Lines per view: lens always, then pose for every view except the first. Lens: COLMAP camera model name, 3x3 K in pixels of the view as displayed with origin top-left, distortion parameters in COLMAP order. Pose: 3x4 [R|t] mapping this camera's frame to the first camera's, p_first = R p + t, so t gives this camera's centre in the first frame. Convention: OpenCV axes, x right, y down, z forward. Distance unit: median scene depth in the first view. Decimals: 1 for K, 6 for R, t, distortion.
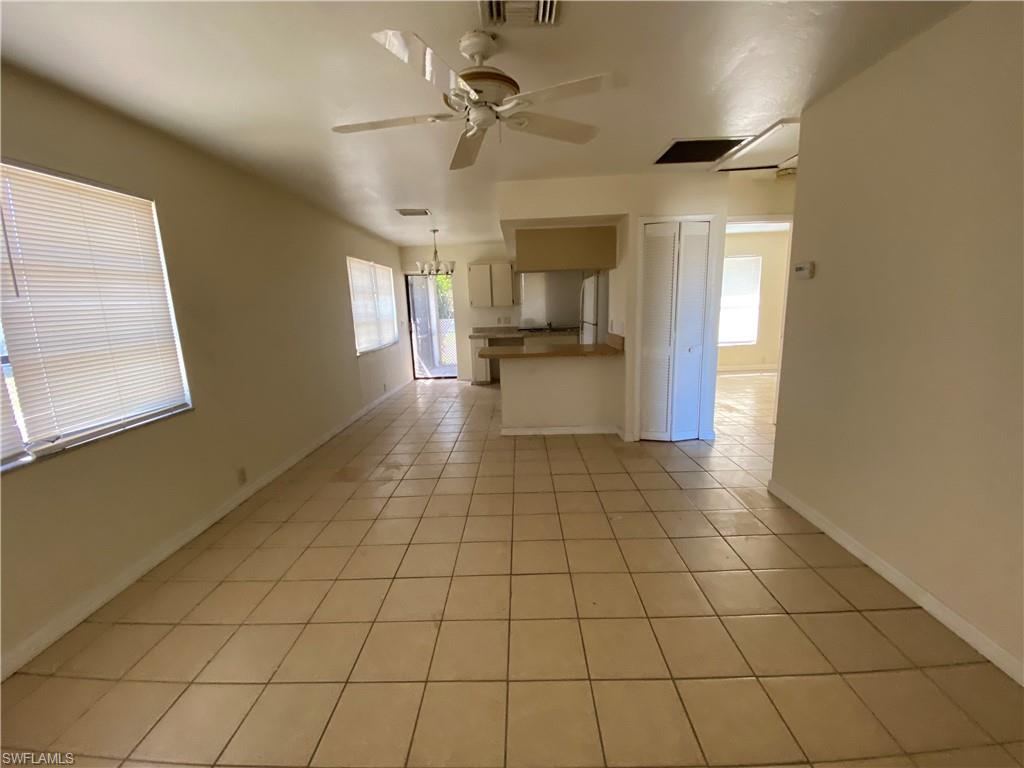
lens RADIAL K [[417.3, 0, 516.0], [0, 417.3, 380.1], [0, 0, 1]] dist [0.003590, -0.003216]
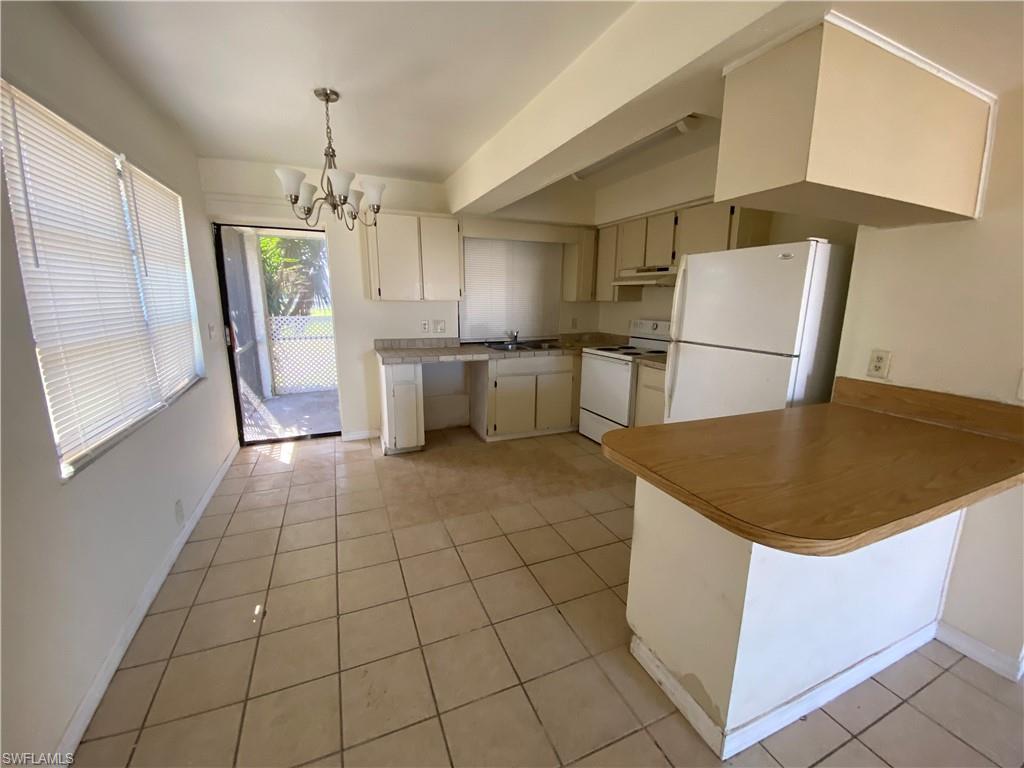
lens RADIAL K [[417.3, 0, 509.1], [0, 417.3, 379.9], [0, 0, 1]] dist [0.003590, -0.003216]
pose [[0.915739, -0.026643, 0.400890, -0.202148], [0.025771, 0.999639, 0.007570, -0.094475], [-0.400947, 0.003399, 0.916095, 0.578860]]
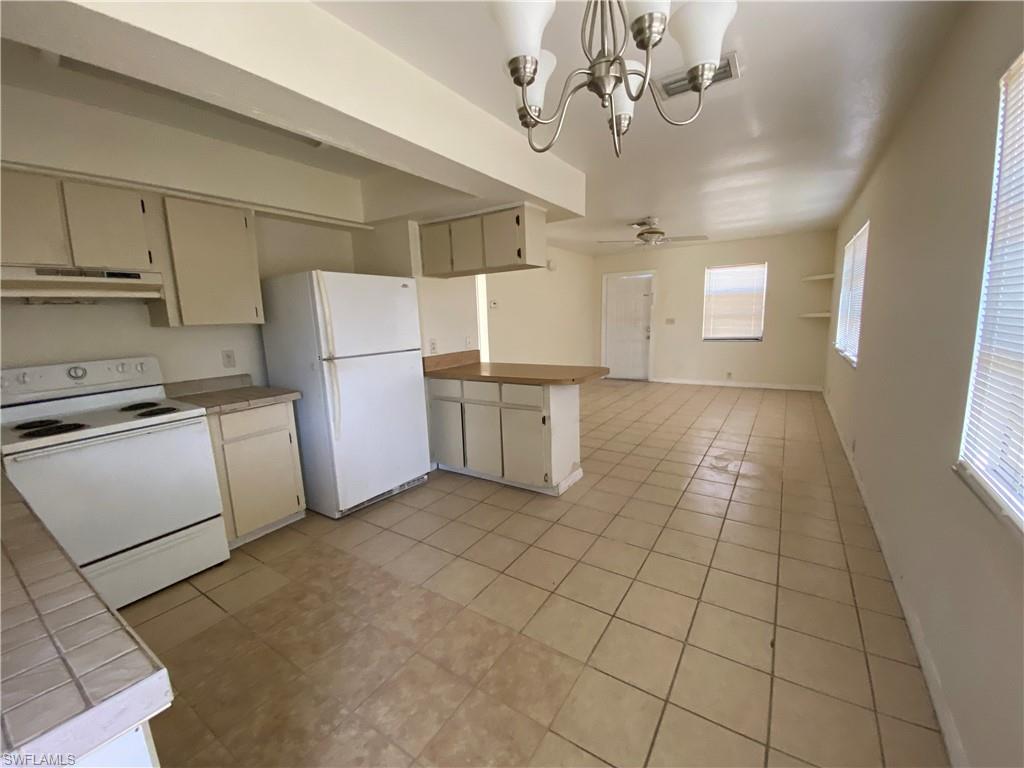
lens RADIAL K [[417.3, 0, 515.6], [0, 417.3, 380.2], [0, 0, 1]] dist [0.003590, -0.003216]
pose [[-0.844648, -0.011287, 0.535203, -0.252886], [0.168258, 0.943511, 0.285440, -0.208281], [-0.508191, 0.331148, -0.795036, 1.221374]]
